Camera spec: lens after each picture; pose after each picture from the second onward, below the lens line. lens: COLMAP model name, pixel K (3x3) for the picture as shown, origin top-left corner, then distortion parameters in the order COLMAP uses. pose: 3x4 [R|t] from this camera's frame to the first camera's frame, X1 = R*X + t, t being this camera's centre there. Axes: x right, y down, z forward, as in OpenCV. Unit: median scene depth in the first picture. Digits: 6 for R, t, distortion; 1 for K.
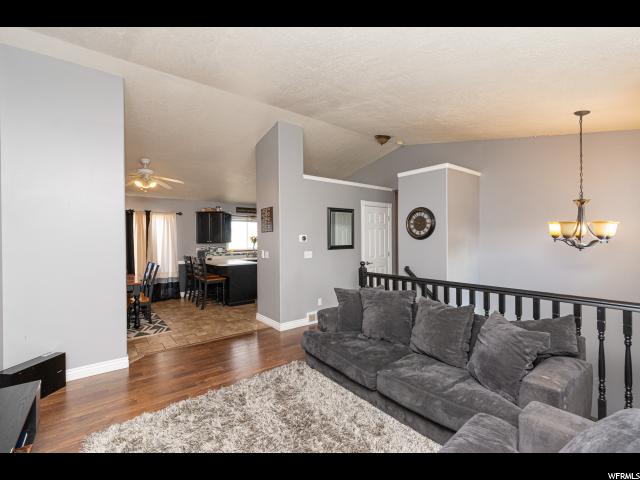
lens RADIAL K [[293.5, 0, 317.4], [0, 293.5, 237.0], [0, 0, 1]] dist [0.012866, 0.001165]
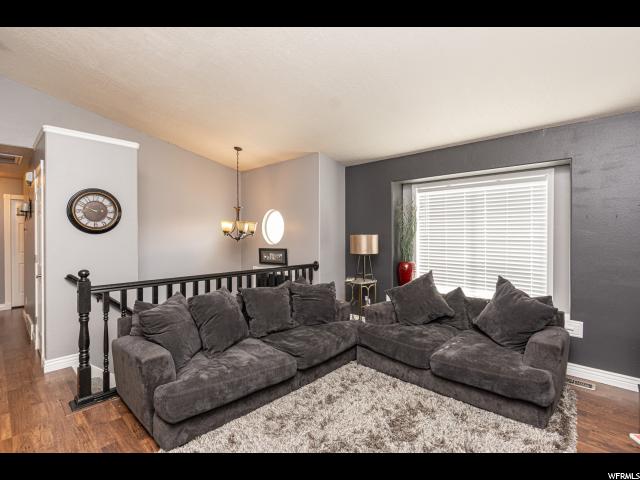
lens RADIAL K [[311.7, 0, 321.0], [0, 311.7, 238.0], [0, 0, 1]] dist [0.003923, -0.006683]
pose [[-0.205131, -0.016548, 0.978595, -0.530777], [-0.012603, 0.999819, 0.014266, 0.001686], [-0.978653, -0.009406, -0.205303, 0.628583]]
